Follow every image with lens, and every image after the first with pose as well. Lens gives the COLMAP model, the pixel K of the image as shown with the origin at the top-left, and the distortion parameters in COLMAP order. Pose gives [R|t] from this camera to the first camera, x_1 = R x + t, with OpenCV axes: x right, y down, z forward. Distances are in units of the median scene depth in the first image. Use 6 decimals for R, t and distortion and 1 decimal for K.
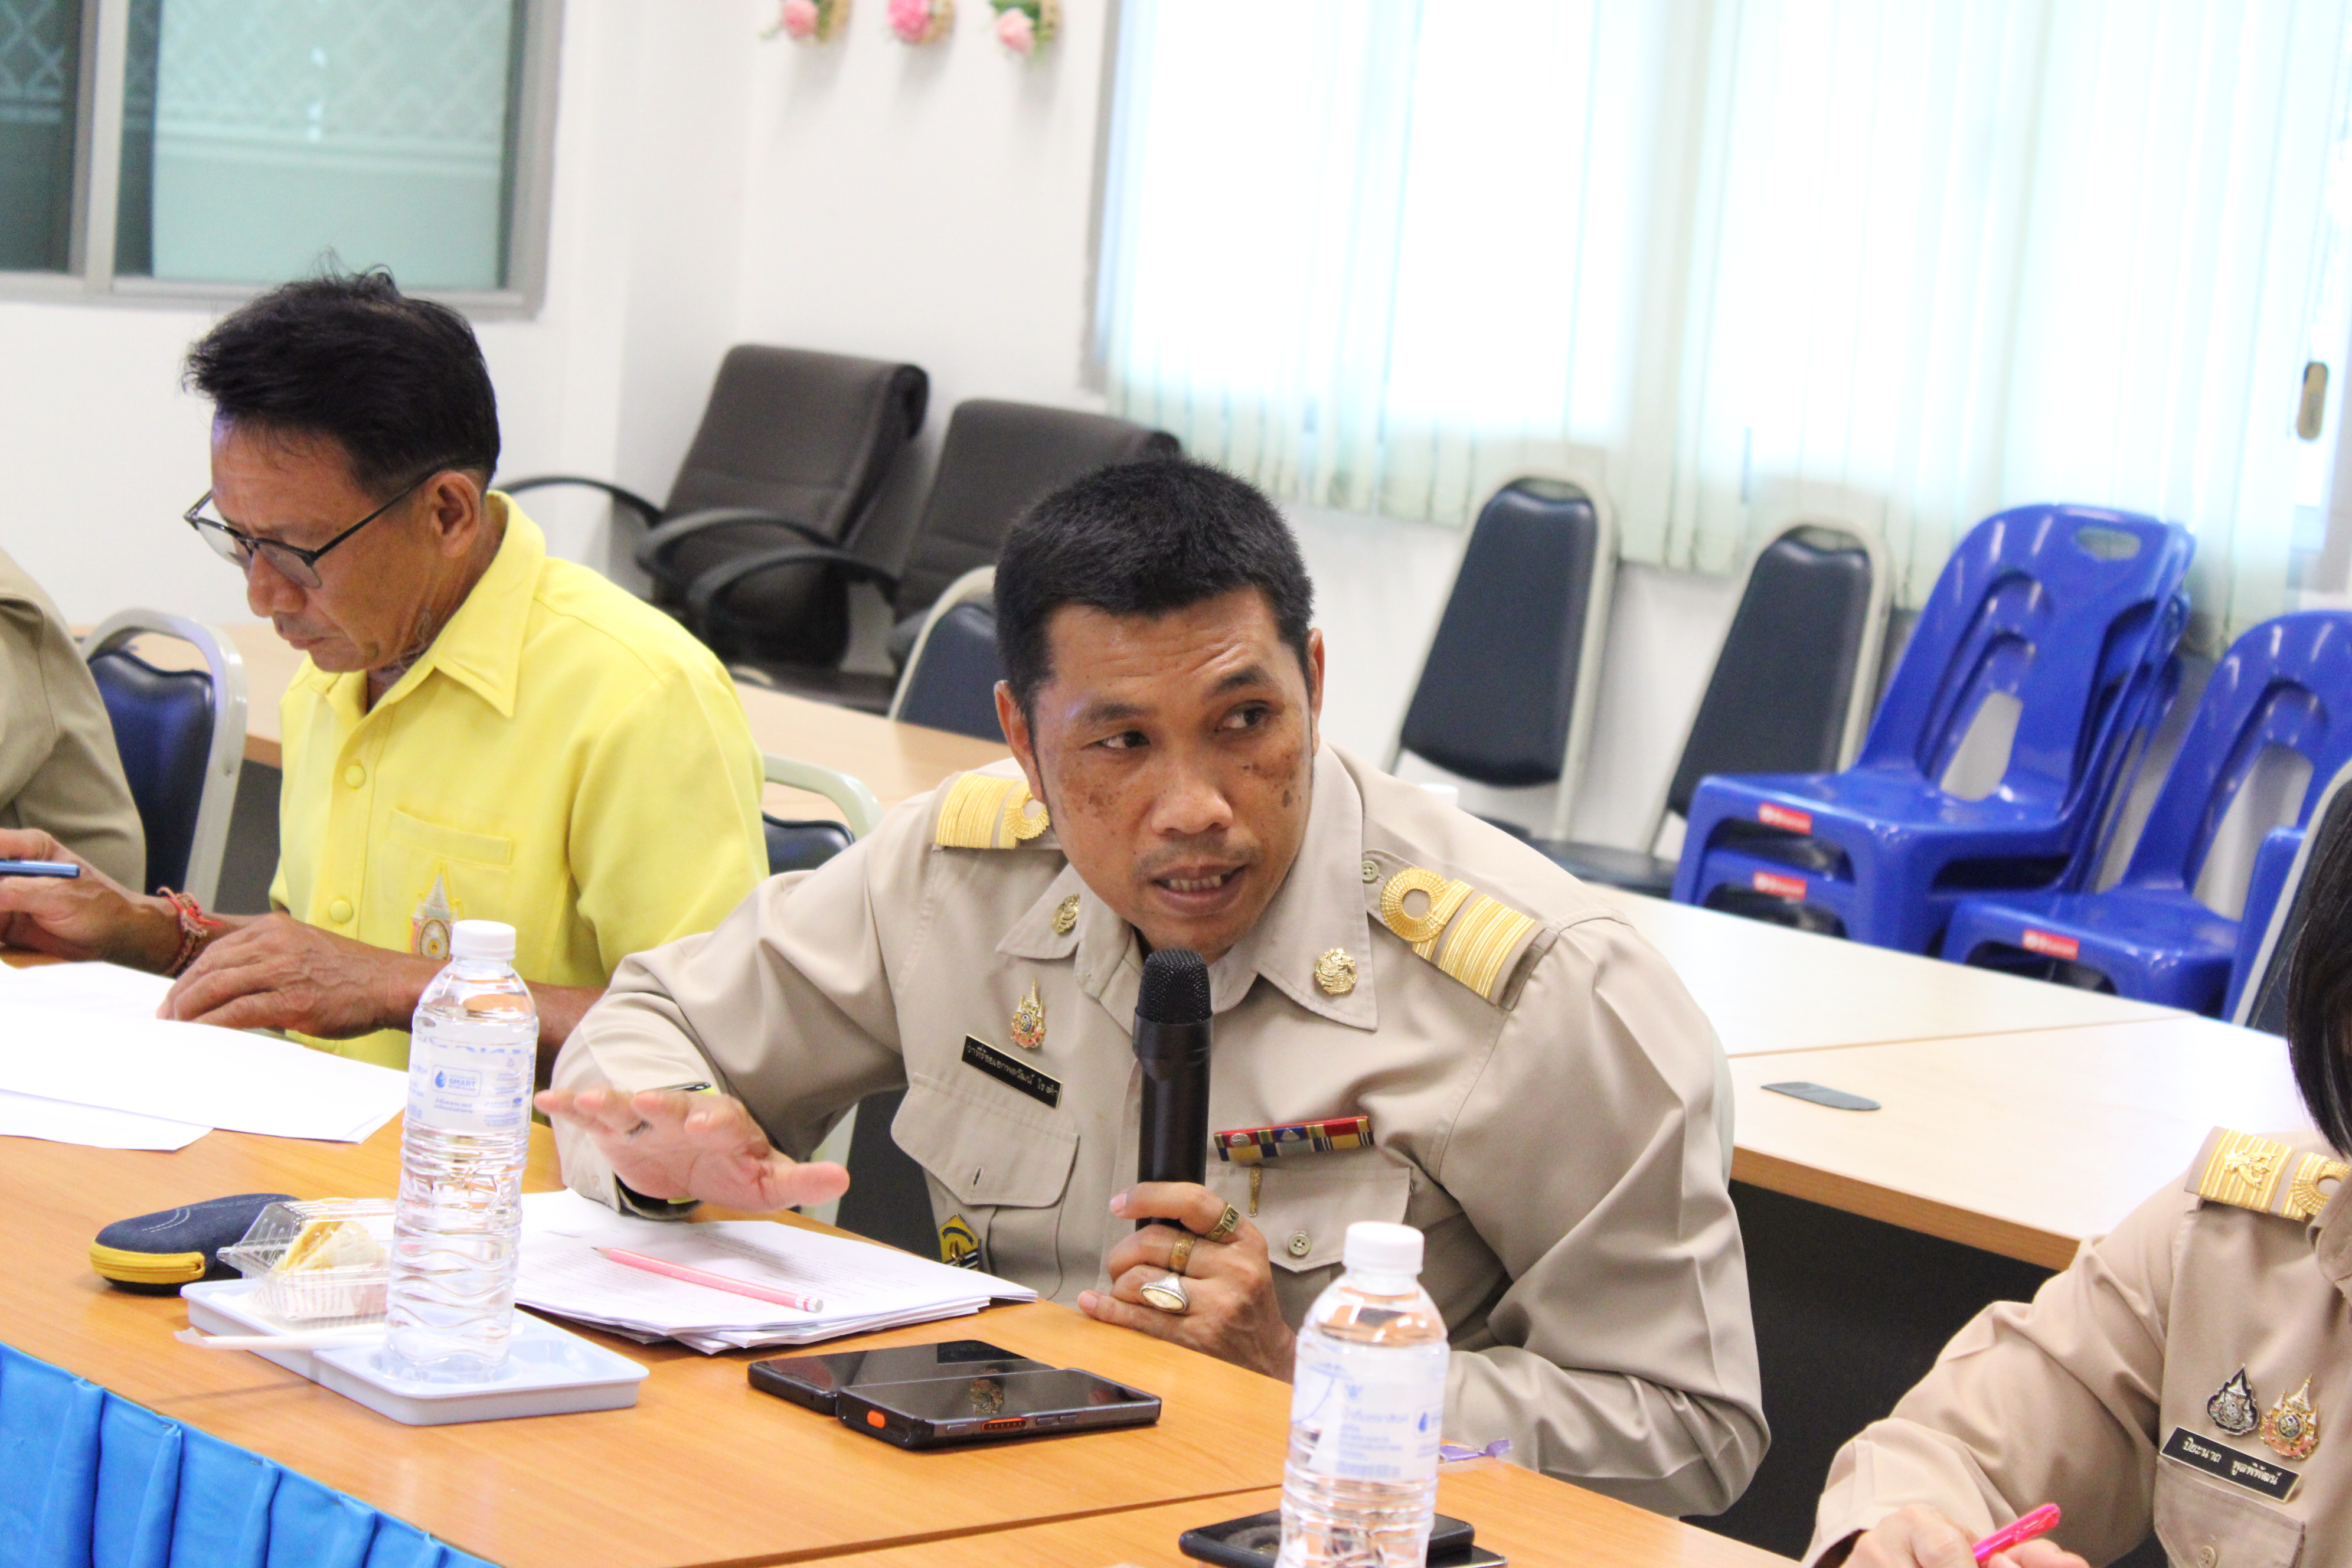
lens RADIAL K [[5615.8, 0, 1171.0], [0, 5615.8, 792.9], [0, 0, 1]] dist [0.133343, 0.000000]
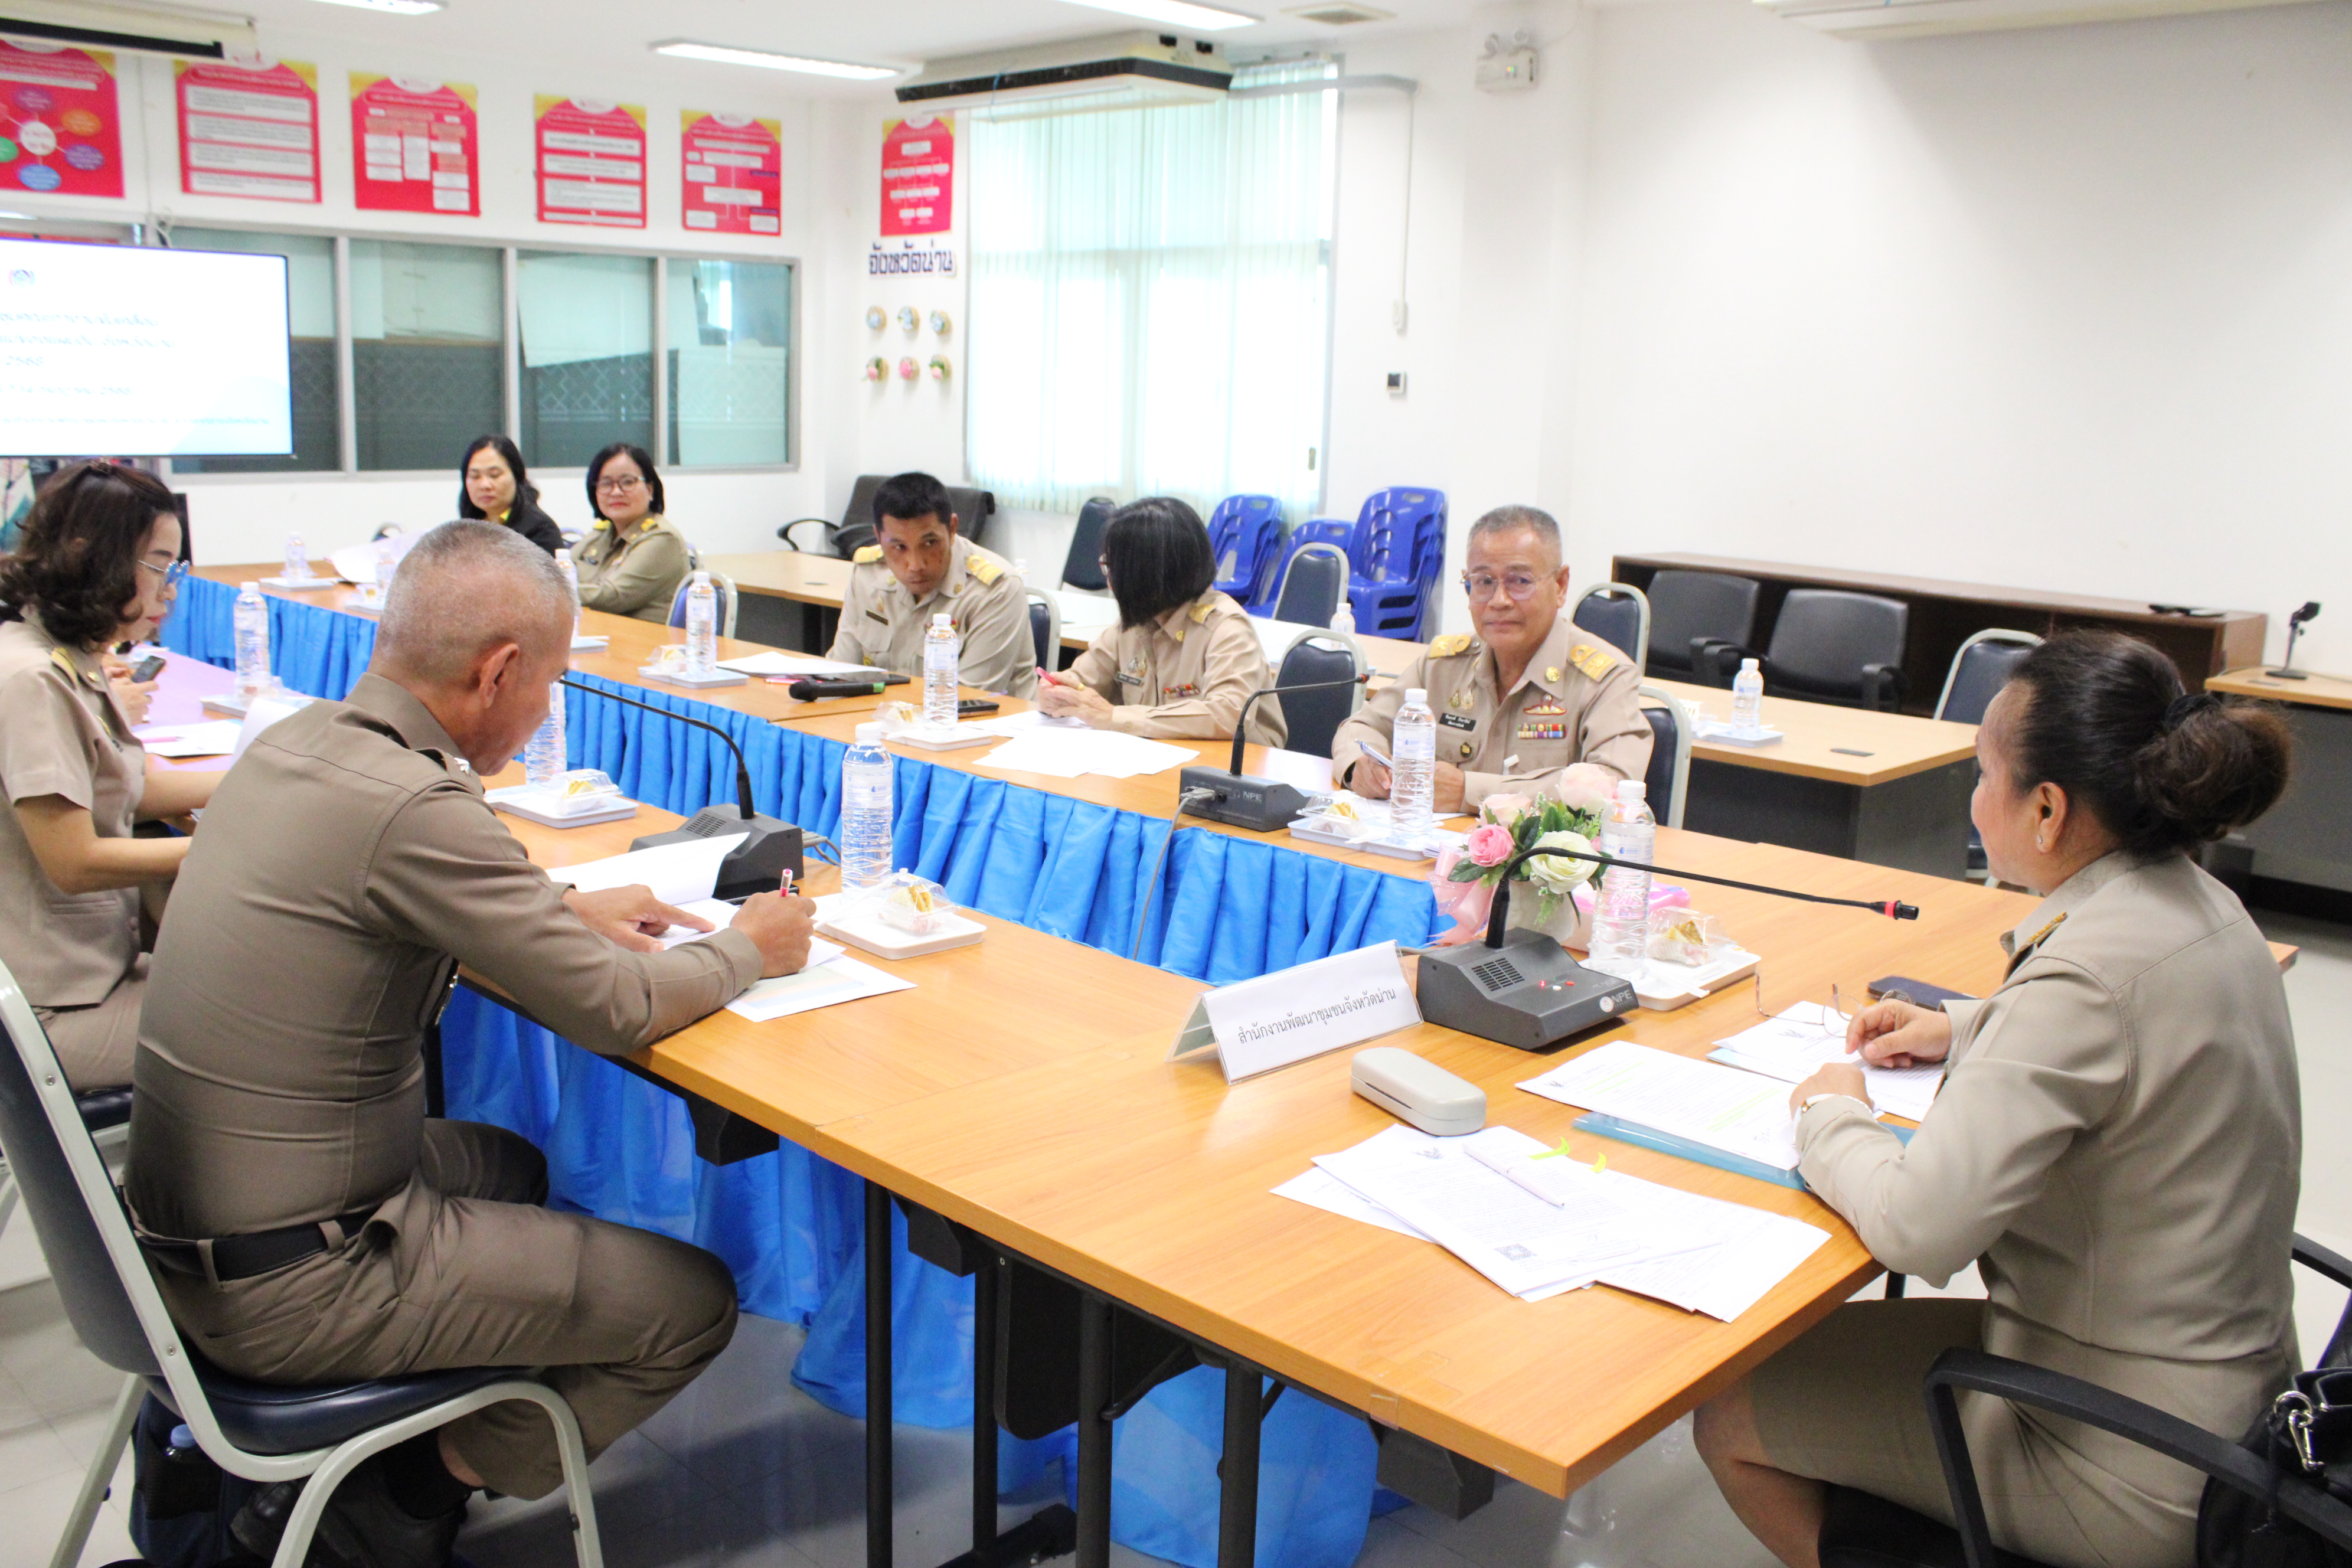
lens RADIAL K [[2015.5, 0, 1187.0], [0, 2015.5, 779.5], [0, 0, 1]] dist [-0.174415, 0.165456]
pose [[0.996768, -0.062633, 0.050312, 0.047683], [0.059350, 0.996165, 0.064288, 0.036588], [-0.054145, -0.061094, 0.996662, -0.192637]]
